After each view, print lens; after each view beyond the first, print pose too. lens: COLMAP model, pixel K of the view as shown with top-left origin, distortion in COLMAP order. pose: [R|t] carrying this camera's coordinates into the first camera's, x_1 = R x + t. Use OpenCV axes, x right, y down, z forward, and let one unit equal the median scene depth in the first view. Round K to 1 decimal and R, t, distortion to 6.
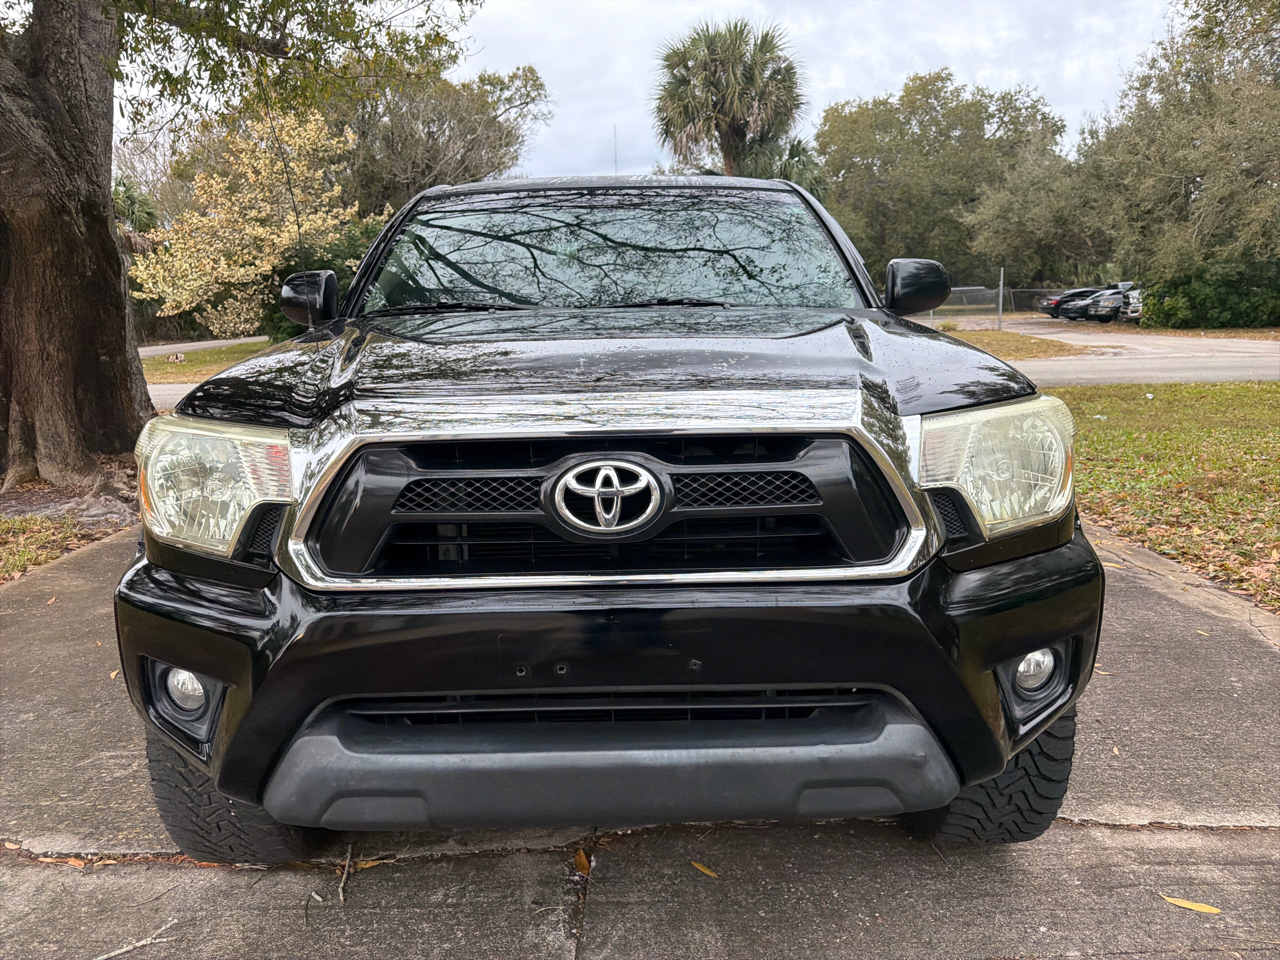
lens RADIAL K [[909.9, 0, 636.0], [0, 909.9, 474.9], [0, 0, 1]] dist [0.011219, -0.012589]
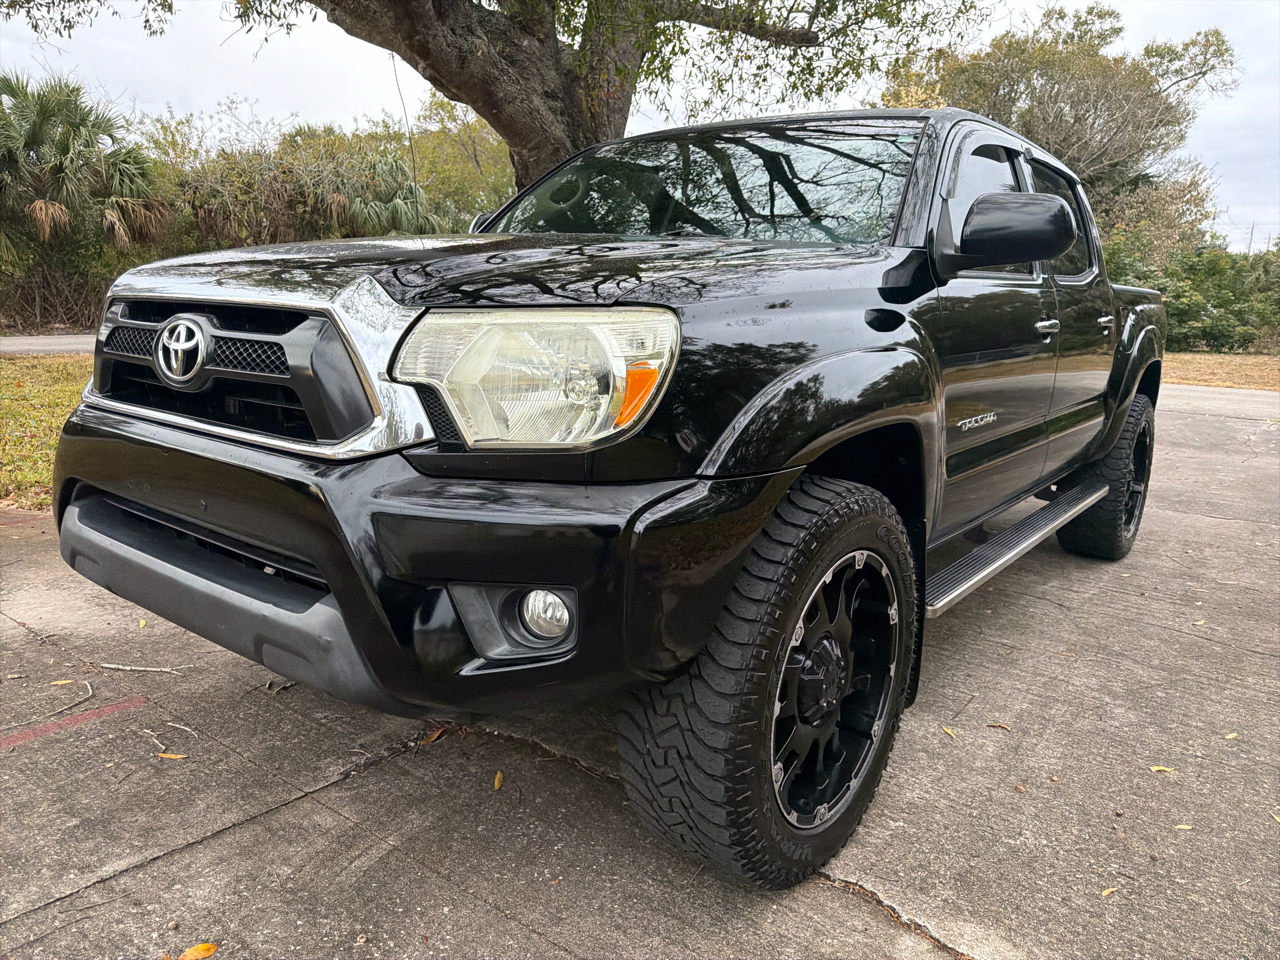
lens RADIAL K [[909.9, 0, 636.0], [0, 909.9, 474.9], [0, 0, 1]] dist [0.011219, -0.012589]
pose [[0.781670, 0.166105, -0.601167, 0.060476], [-0.163447, 0.984752, 0.059567, 0.000780], [0.601895, 0.051697, 0.796900, 0.021226]]
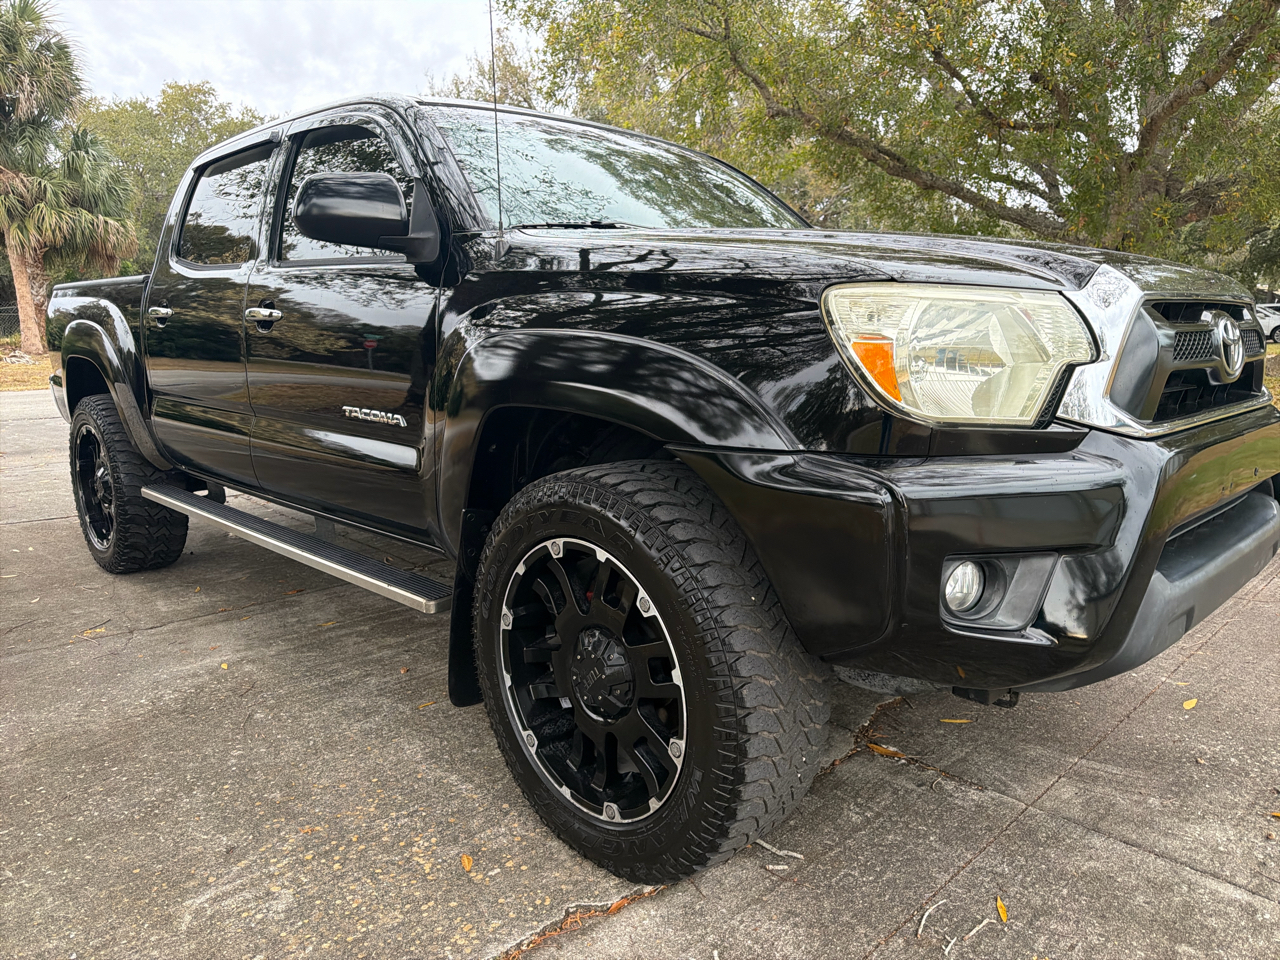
lens RADIAL K [[902.1, 0, 642.0], [0, 902.1, 471.1], [0, 0, 1]] dist [0.022030, -0.023442]
pose [[0.721532, -0.098499, 0.685339, -0.078200], [0.118100, 0.992832, 0.018356, 0.003941], [-0.682235, 0.067694, 0.727992, 0.033059]]
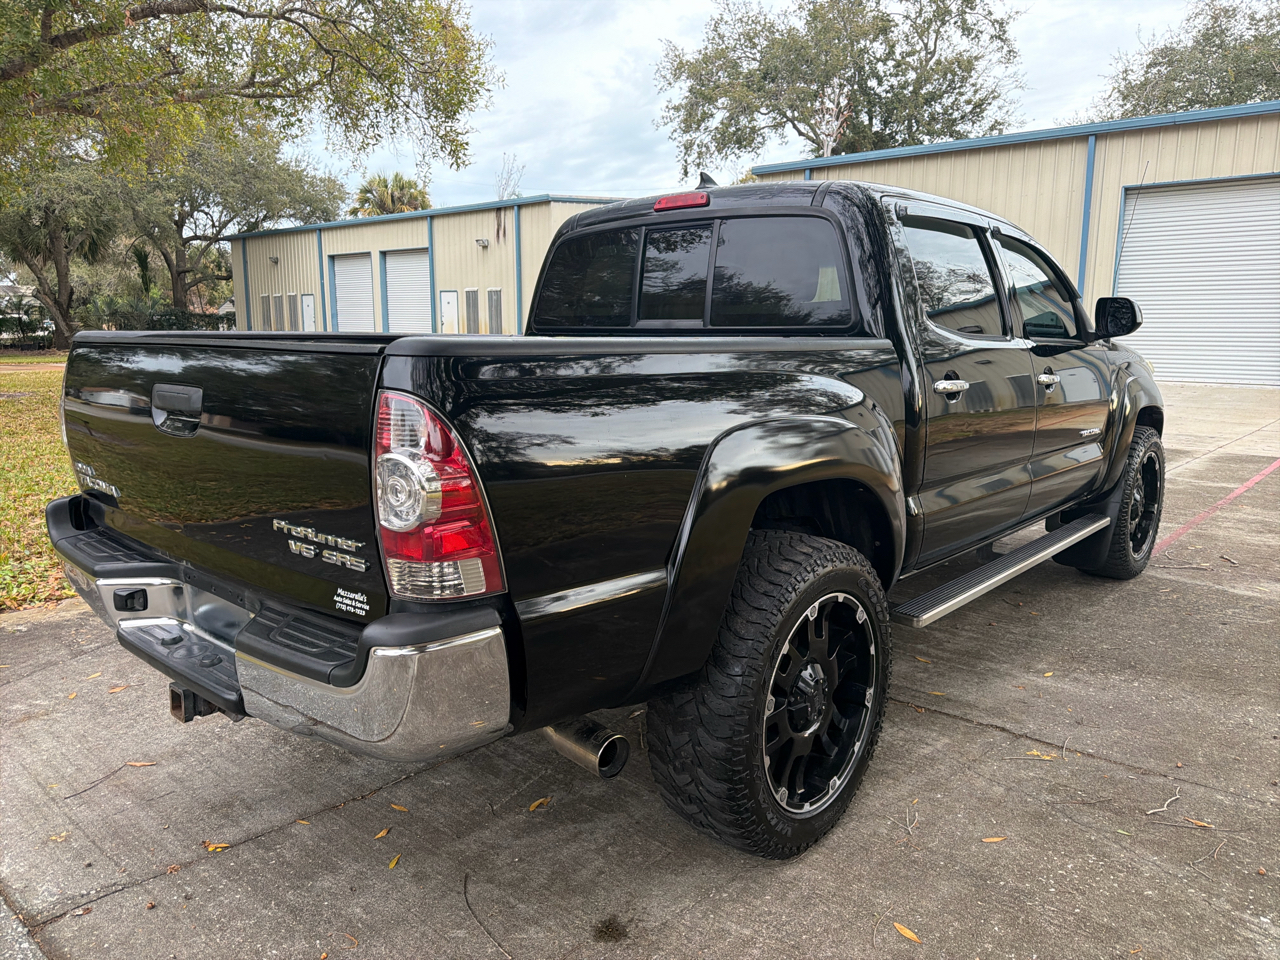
lens RADIAL K [[907.8, 0, 629.2], [0, 907.8, 473.6], [0, 0, 1]] dist [0.004253, -0.002564]
pose [[-0.734796, -0.090572, 0.672214, -0.082657], [0.132683, 0.952705, 0.273400, -0.047955], [-0.665184, 0.290085, -0.688027, 0.271700]]
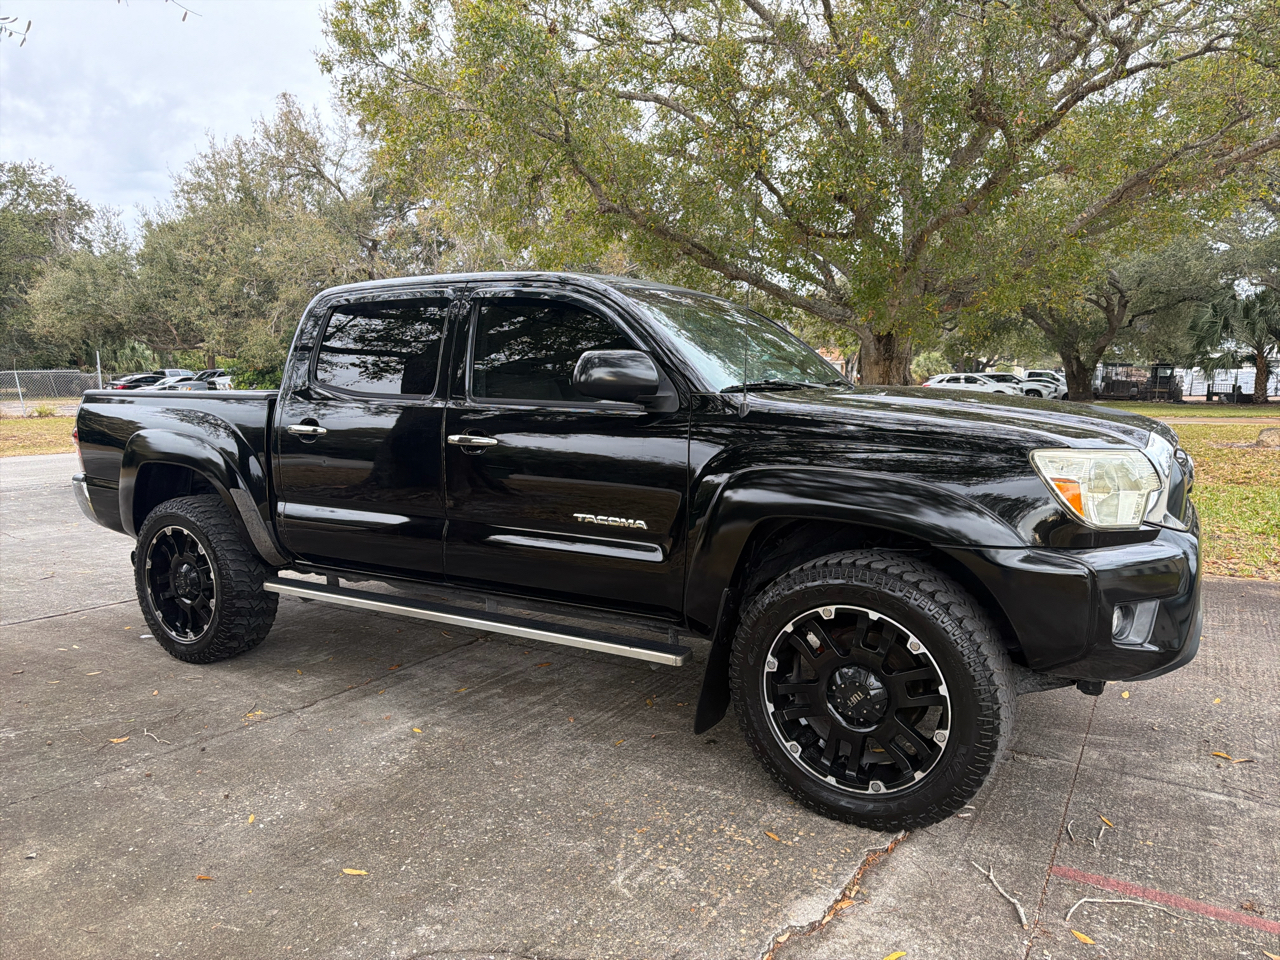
lens RADIAL K [[886.3, 0, 635.1], [0, 886.3, 476.7], [0, 0, 1]] dist [0.046594, -0.050713]
pose [[0.534950, -0.072668, 0.841753, -0.130892], [0.146884, 0.989122, -0.007957, -0.007193], [-0.832018, 0.127896, 0.539804, 0.048788]]
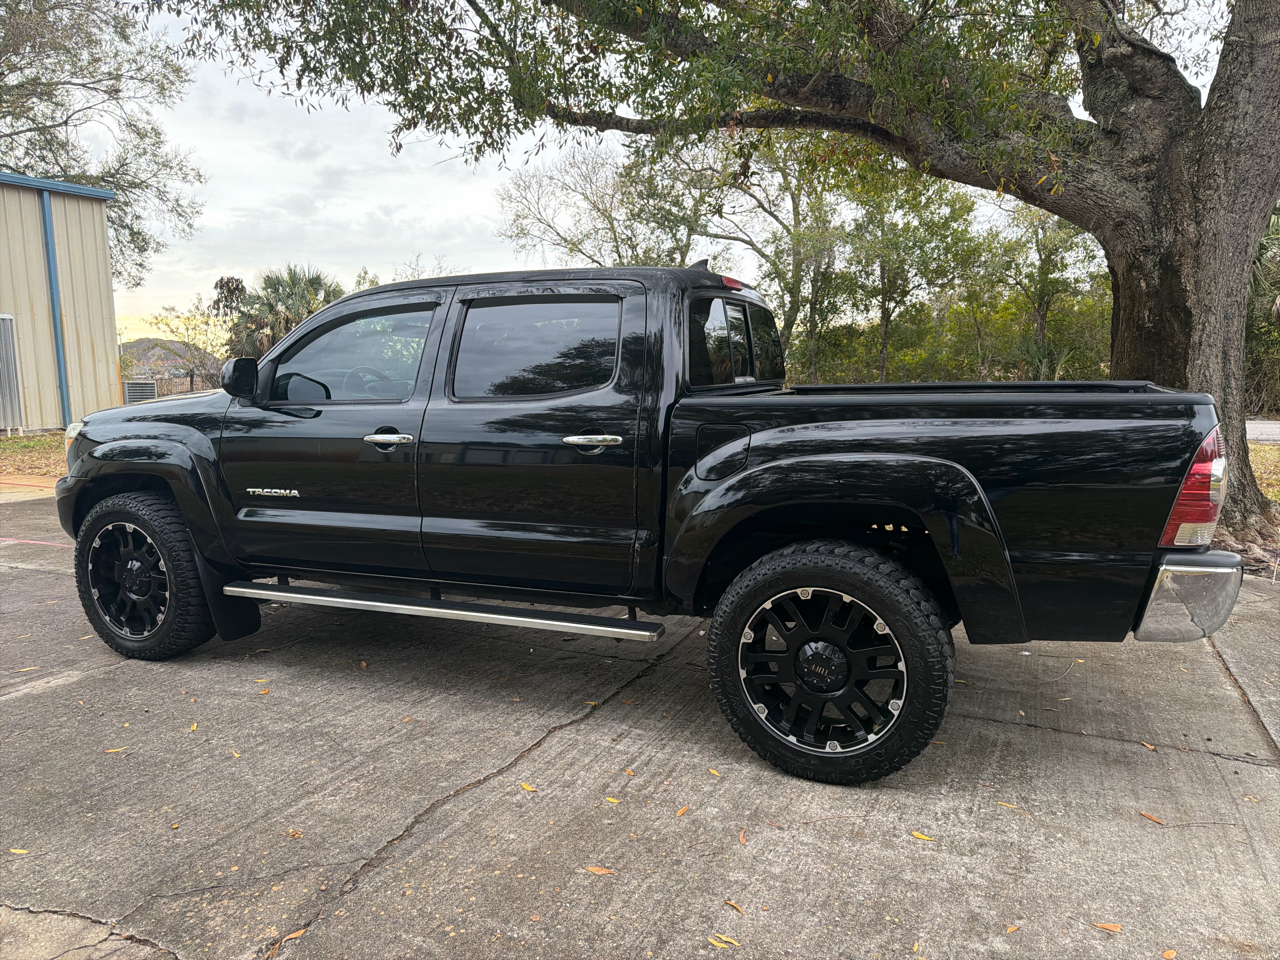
lens RADIAL K [[903.5, 0, 640.0], [0, 903.5, 480.0], [0, 0, 1]] dist [0.044682, -0.054497]
pose [[-0.416359, 0.139876, -0.898376, 0.139468], [-0.143828, 0.965520, 0.216988, -0.047517], [0.897752, 0.219557, -0.381885, 0.225255]]
